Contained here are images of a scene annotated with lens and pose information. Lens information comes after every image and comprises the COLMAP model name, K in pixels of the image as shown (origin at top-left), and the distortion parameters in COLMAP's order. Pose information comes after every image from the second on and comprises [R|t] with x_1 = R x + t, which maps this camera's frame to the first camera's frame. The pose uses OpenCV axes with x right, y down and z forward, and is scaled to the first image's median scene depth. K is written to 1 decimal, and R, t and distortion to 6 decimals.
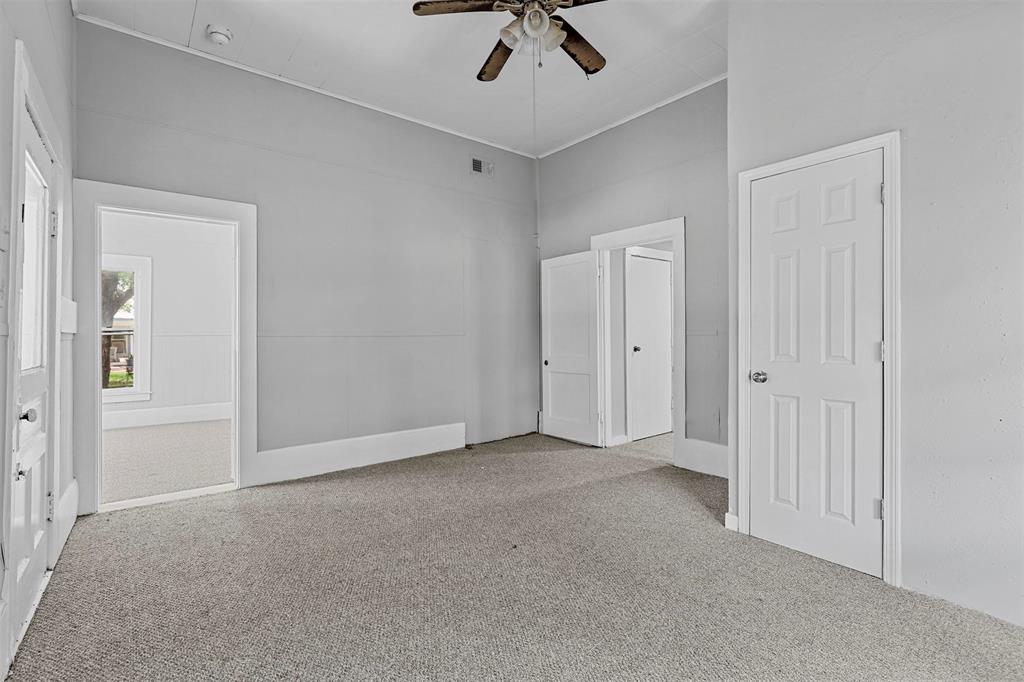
lens RADIAL K [[476.3, 0, 511.3], [0, 476.3, 335.5], [0, 0, 1]] dist [0.002227, 0.003832]
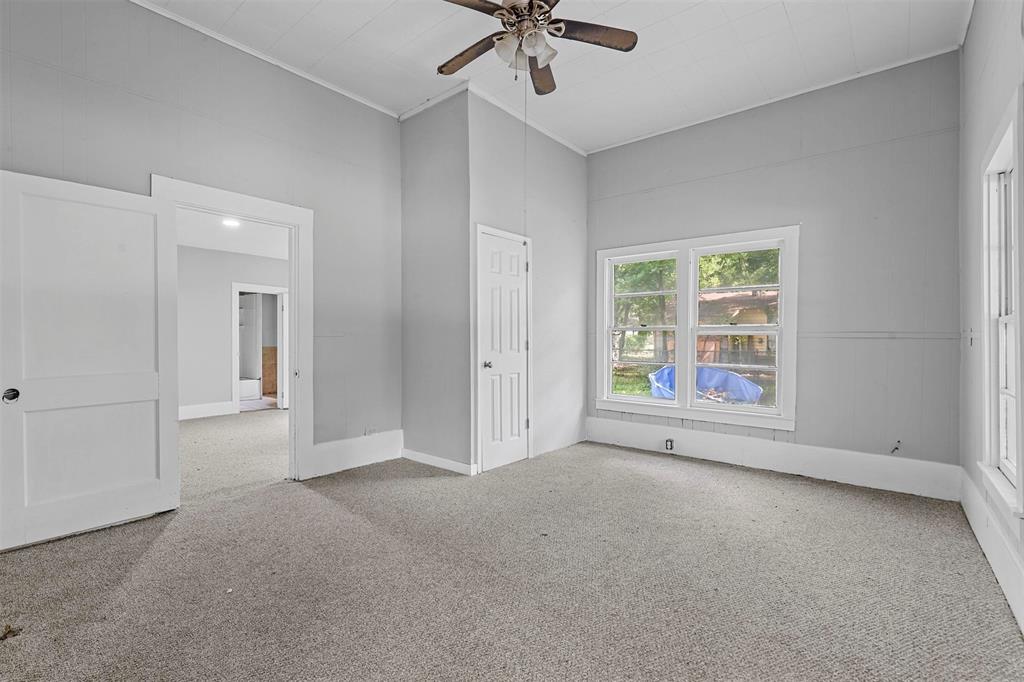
lens RADIAL K [[476.3, 0, 510.7], [0, 476.3, 340.2], [0, 0, 1]] dist [0.002227, 0.003832]
pose [[-0.214825, -0.004931, 0.976640, -0.717188], [-0.002496, 0.999987, 0.004500, 0.002154], [-0.976649, -0.001471, -0.214835, 0.920579]]
